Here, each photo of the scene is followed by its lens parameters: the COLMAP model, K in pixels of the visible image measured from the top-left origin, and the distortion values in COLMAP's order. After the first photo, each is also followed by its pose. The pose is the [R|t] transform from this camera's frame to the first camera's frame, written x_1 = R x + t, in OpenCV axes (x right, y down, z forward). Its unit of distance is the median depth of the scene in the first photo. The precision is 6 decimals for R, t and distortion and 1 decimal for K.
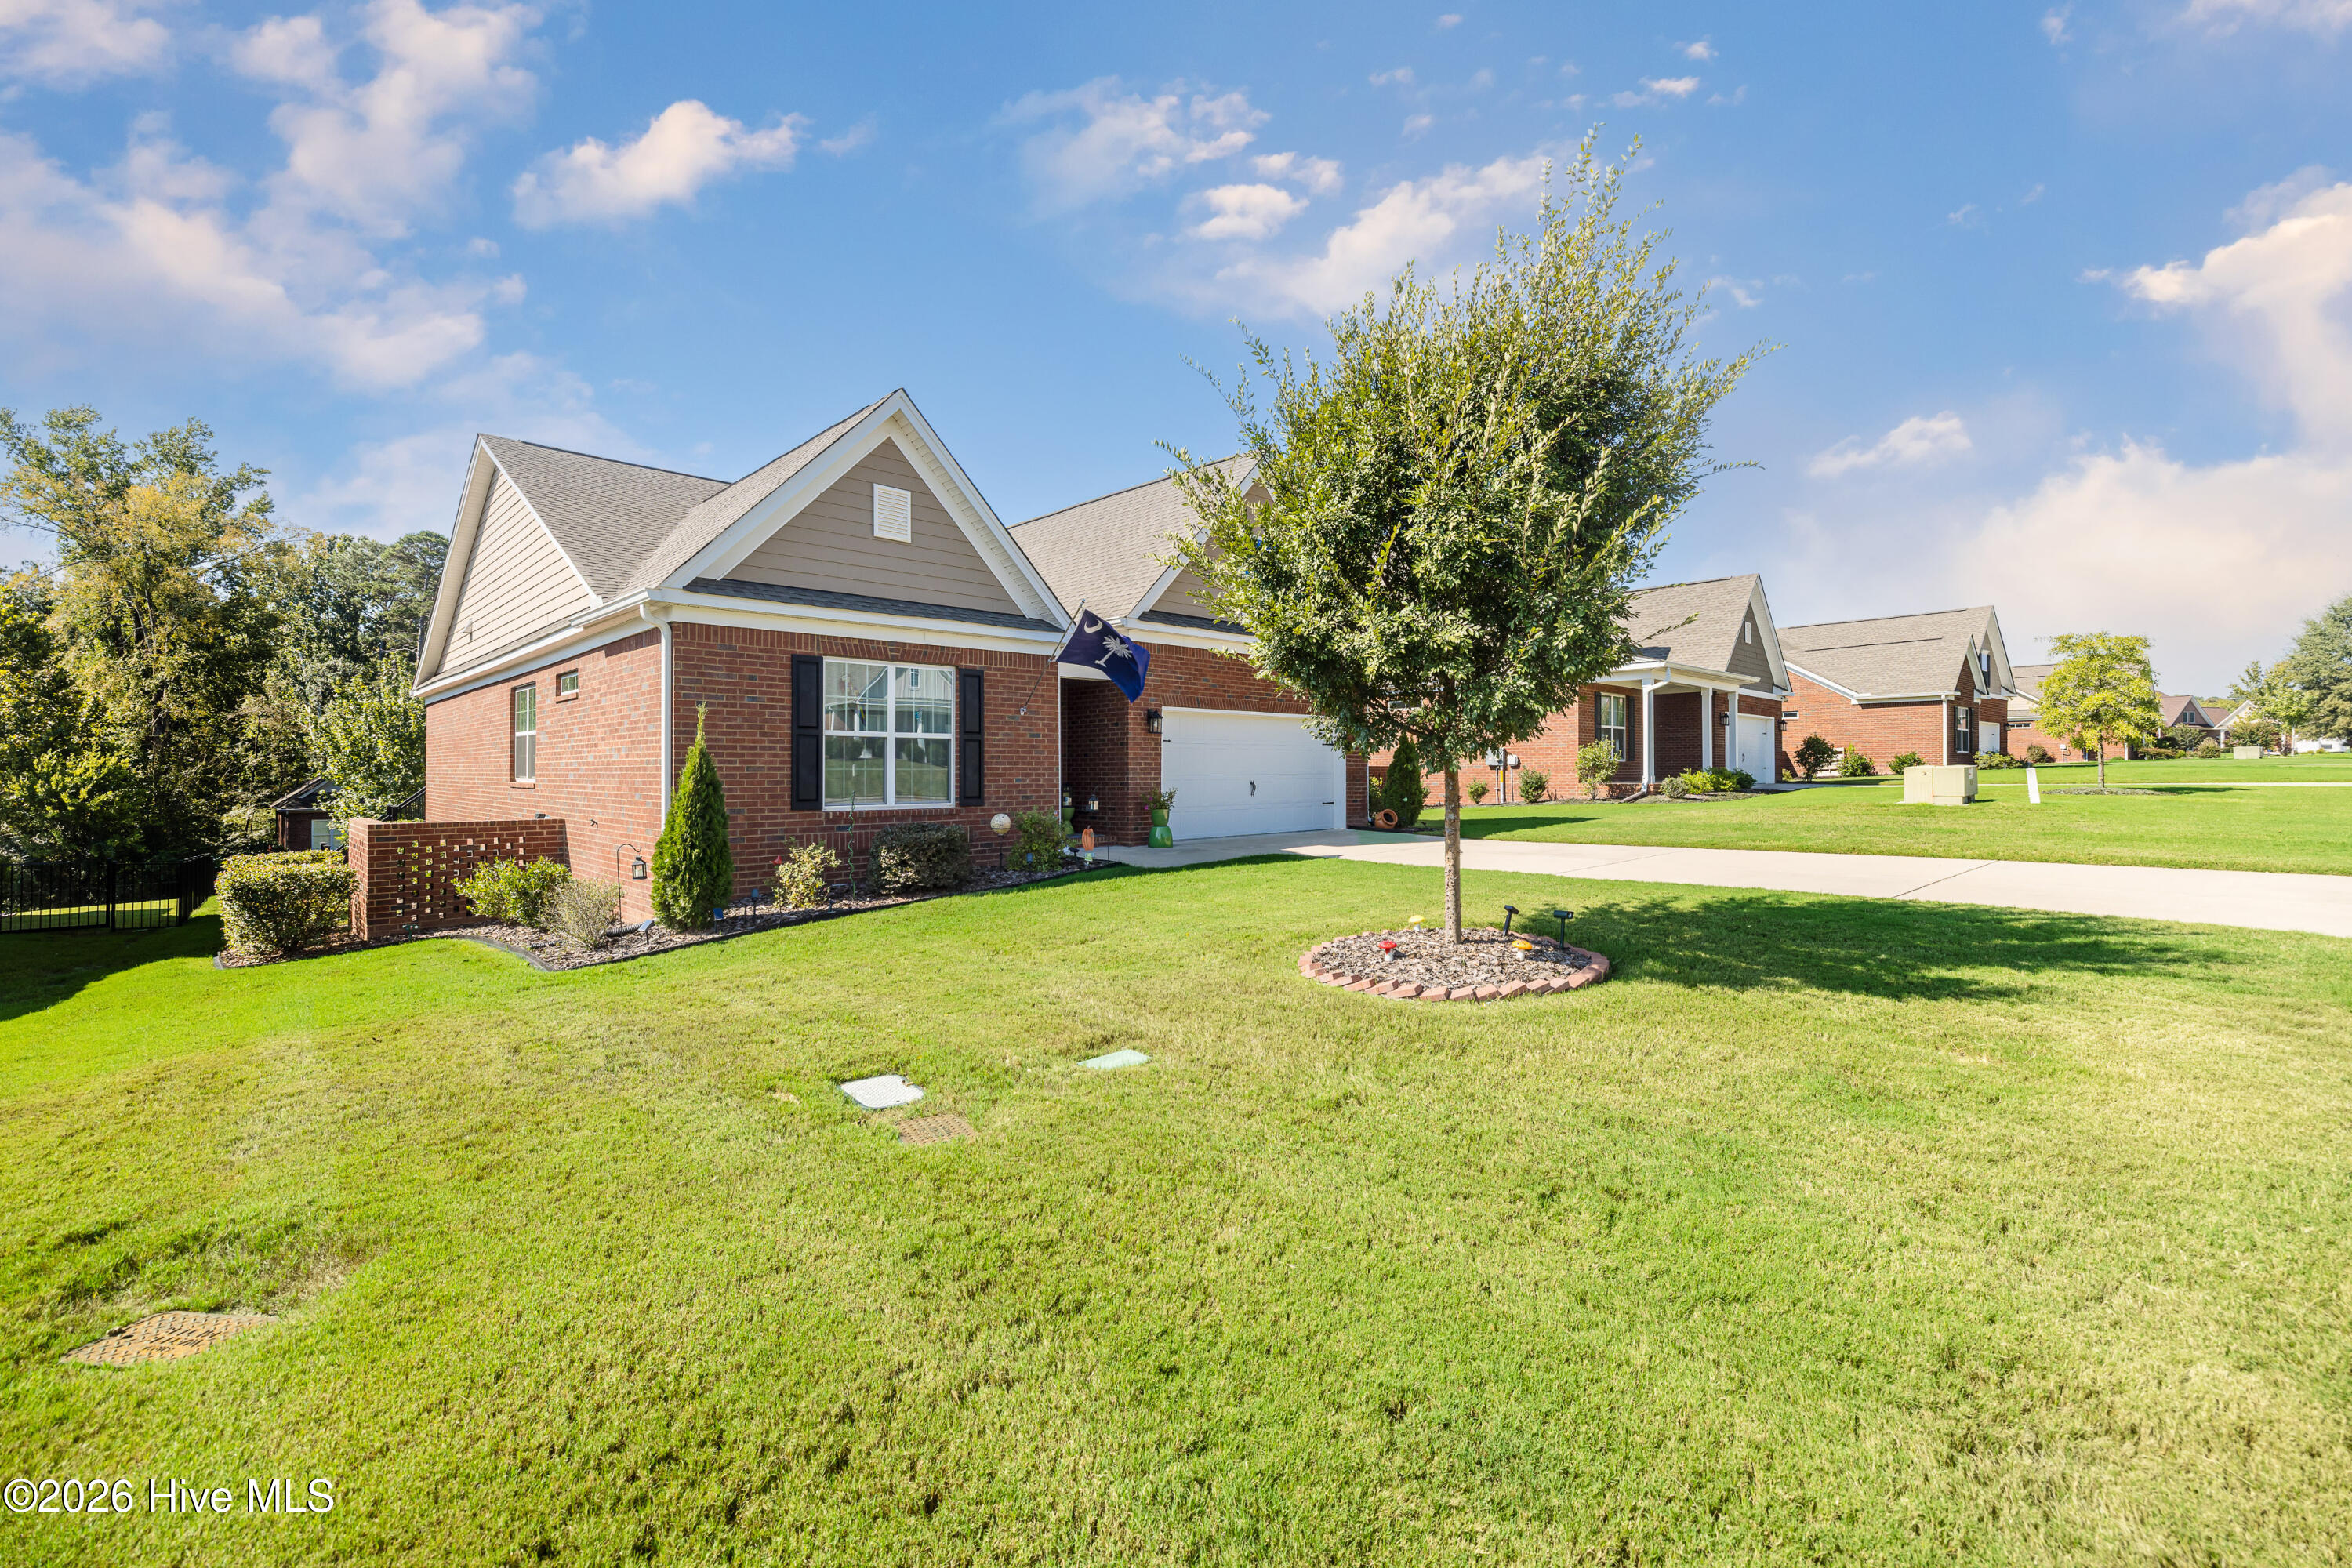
lens RADIAL K [[996.6, 0, 1169.0], [0, 996.6, 758.5], [0, 0, 1]] dist [0.006069, -0.000127]
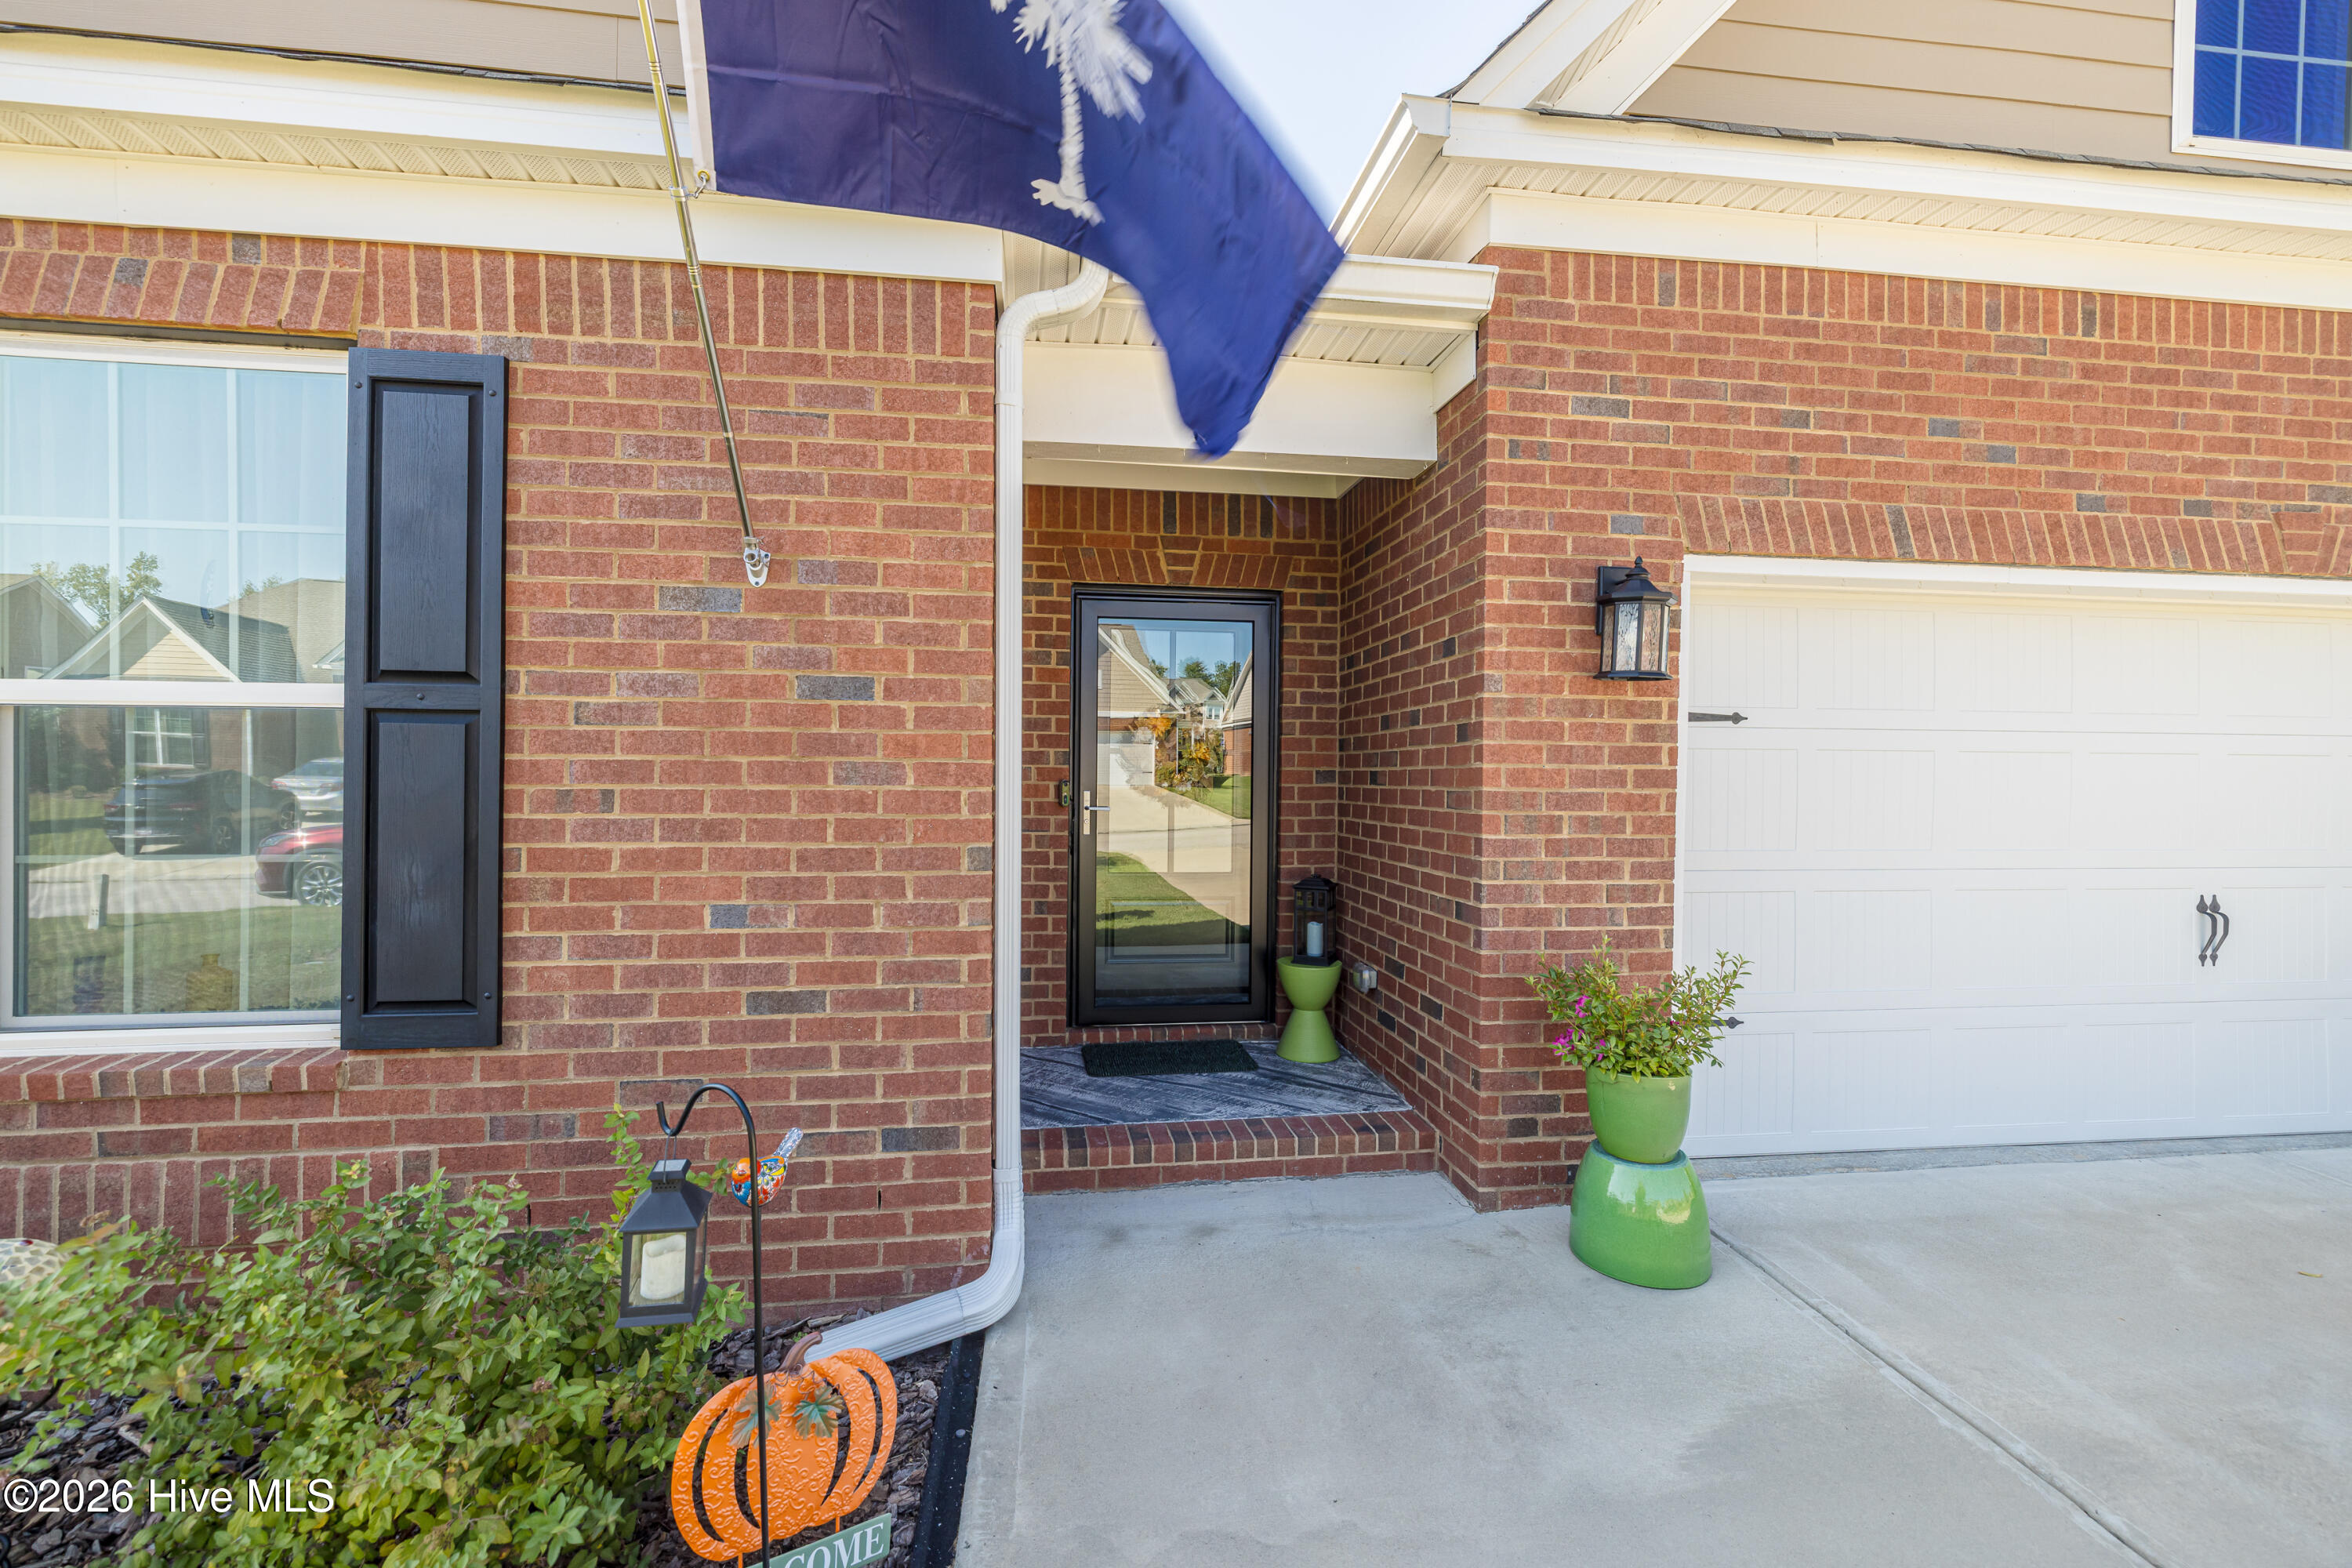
lens RADIAL K [[996.6, 0, 1169.0], [0, 996.6, 758.5], [0, 0, 1]] dist [0.006069, -0.000127]
pose [[0.808955, 0.008690, -0.587806, 0.036049], [-0.002579, 0.999934, 0.011234, -0.012226], [0.587865, -0.007572, 0.808924, 0.919788]]
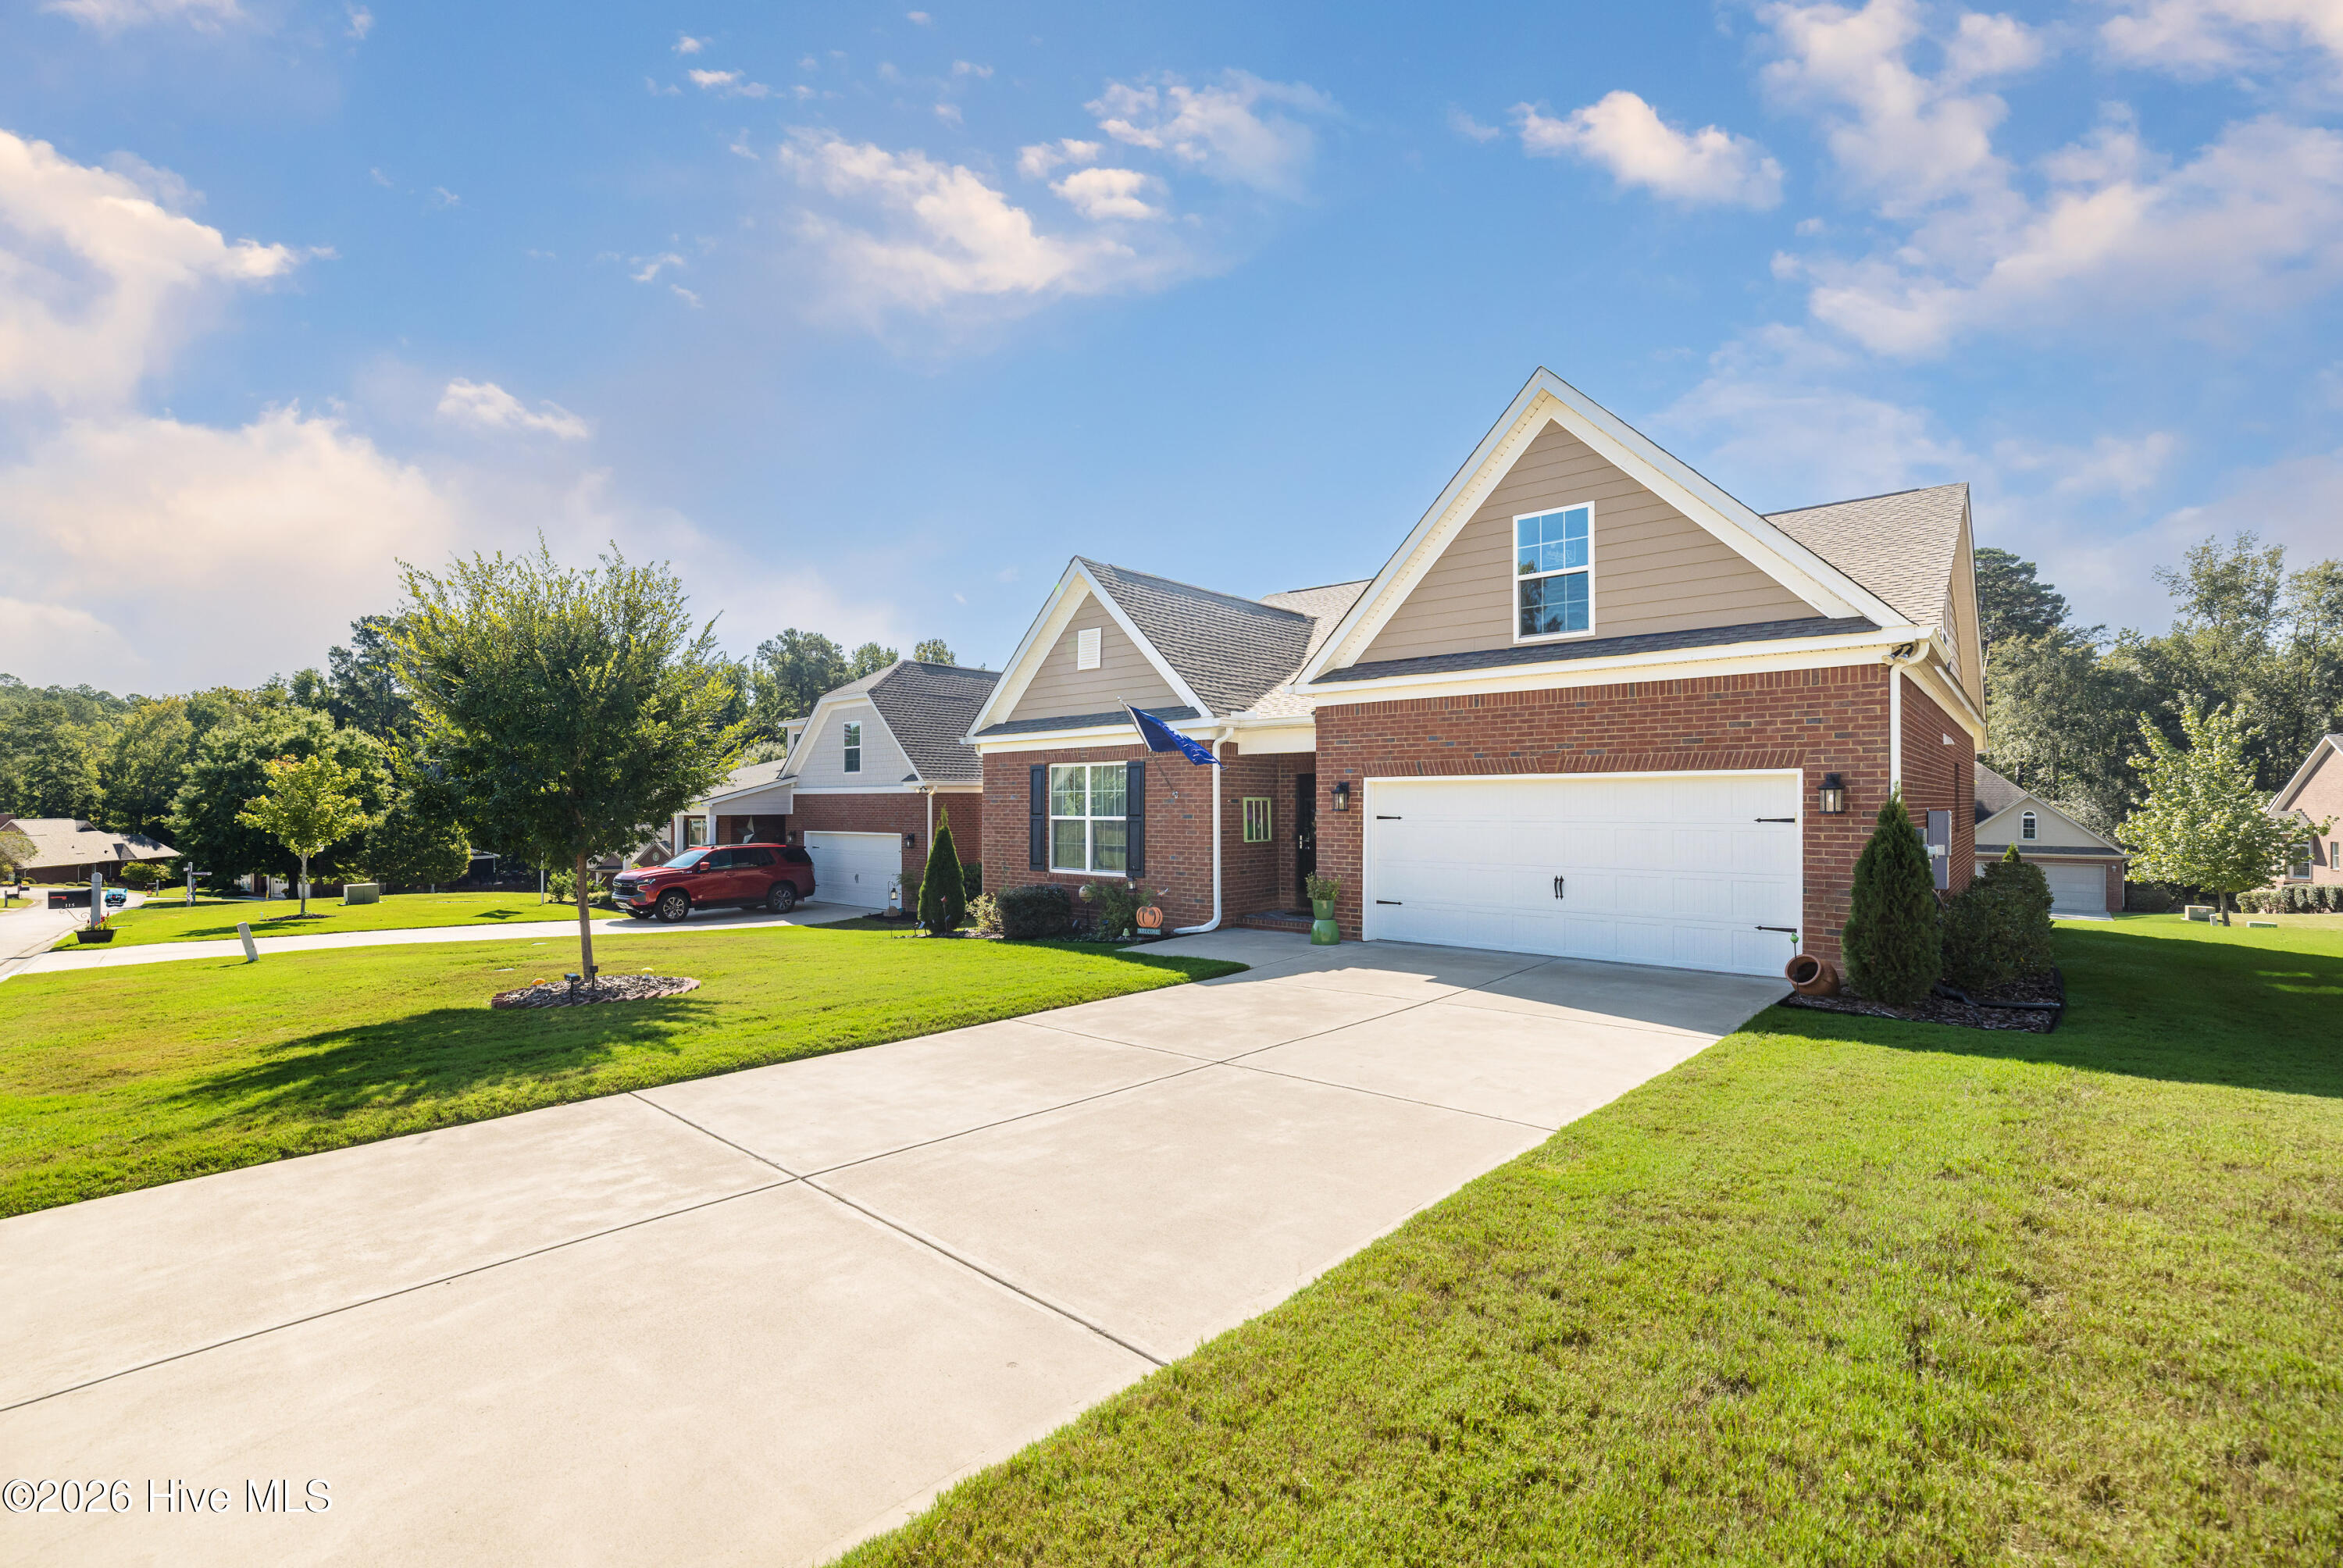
lens RADIAL K [[992.7, 0, 1164.5], [0, 992.7, 758.6], [0, 0, 1]] dist [0.006069, -0.000127]
pose [[0.135174, -0.043054, -0.989886, 0.966214], [0.018228, 0.998994, -0.040961, -0.043971], [0.990654, -0.012506, 0.135823, 0.868480]]
